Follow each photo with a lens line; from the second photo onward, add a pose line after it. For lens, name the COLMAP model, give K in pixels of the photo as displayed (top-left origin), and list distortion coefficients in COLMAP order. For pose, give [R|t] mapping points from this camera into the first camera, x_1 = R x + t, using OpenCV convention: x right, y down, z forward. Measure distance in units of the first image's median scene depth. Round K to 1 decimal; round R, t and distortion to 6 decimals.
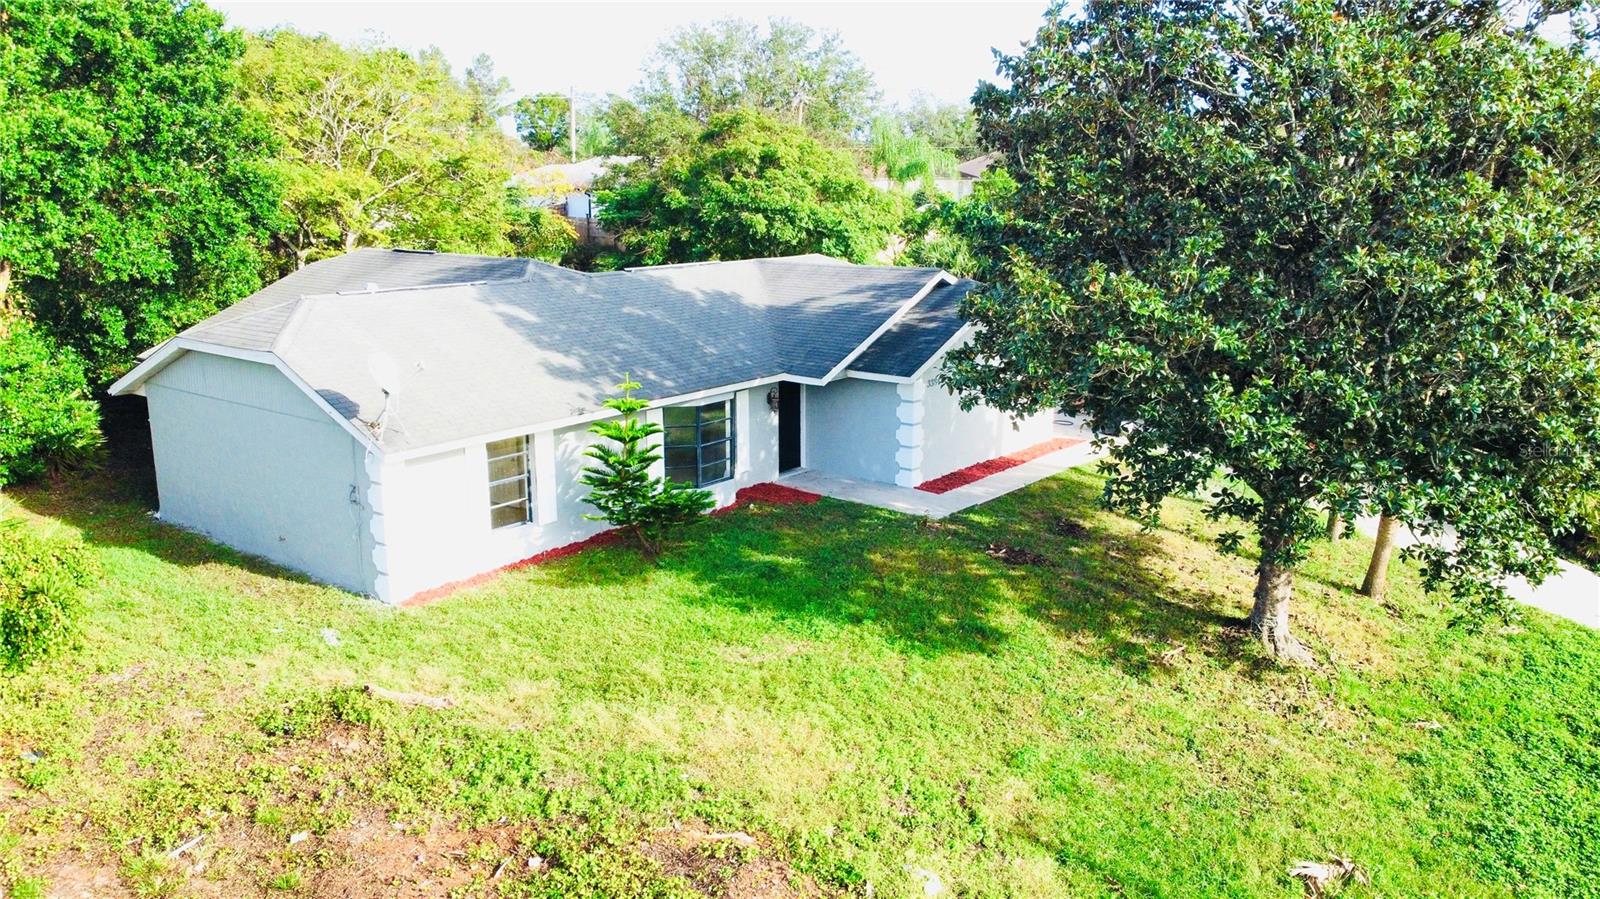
lens RADIAL K [[1234.0, 0, 798.2], [0, 1234.0, 448.9], [0, 0, 1]] dist [-0.003543, -0.009751]
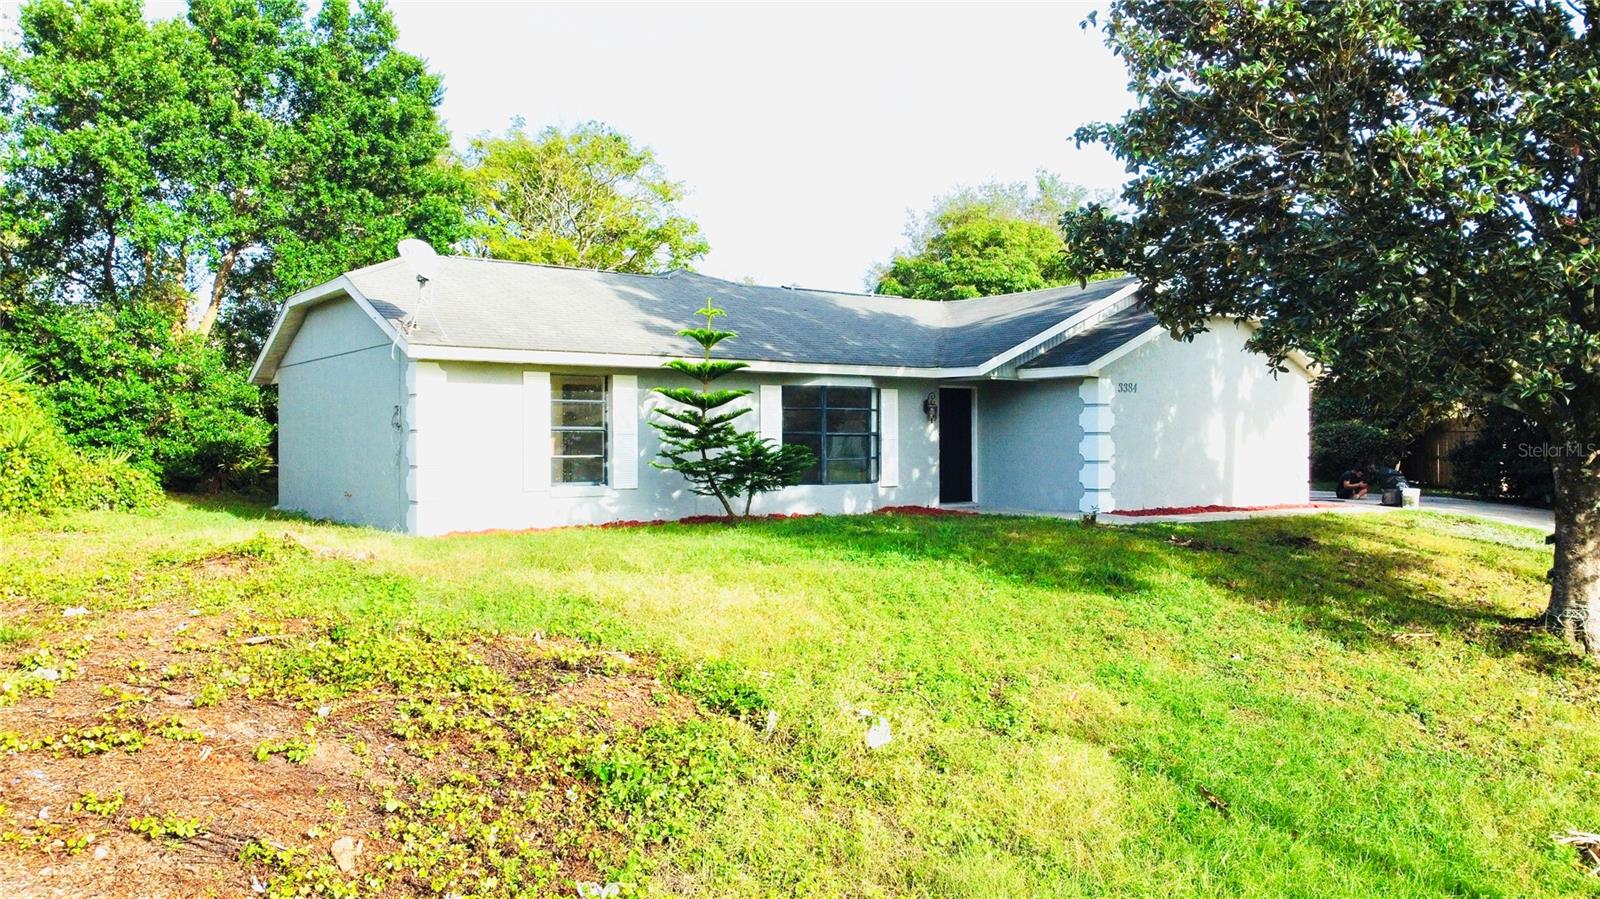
lens RADIAL K [[1234.0, 0, 797.2], [0, 1234.0, 449.2], [0, 0, 1]] dist [-0.003543, -0.009751]
pose [[0.960691, -0.006656, -0.277541, 0.137674], [-0.058313, 0.972573, -0.225170, 0.199988], [0.271427, 0.232503, 0.933954, 0.198180]]
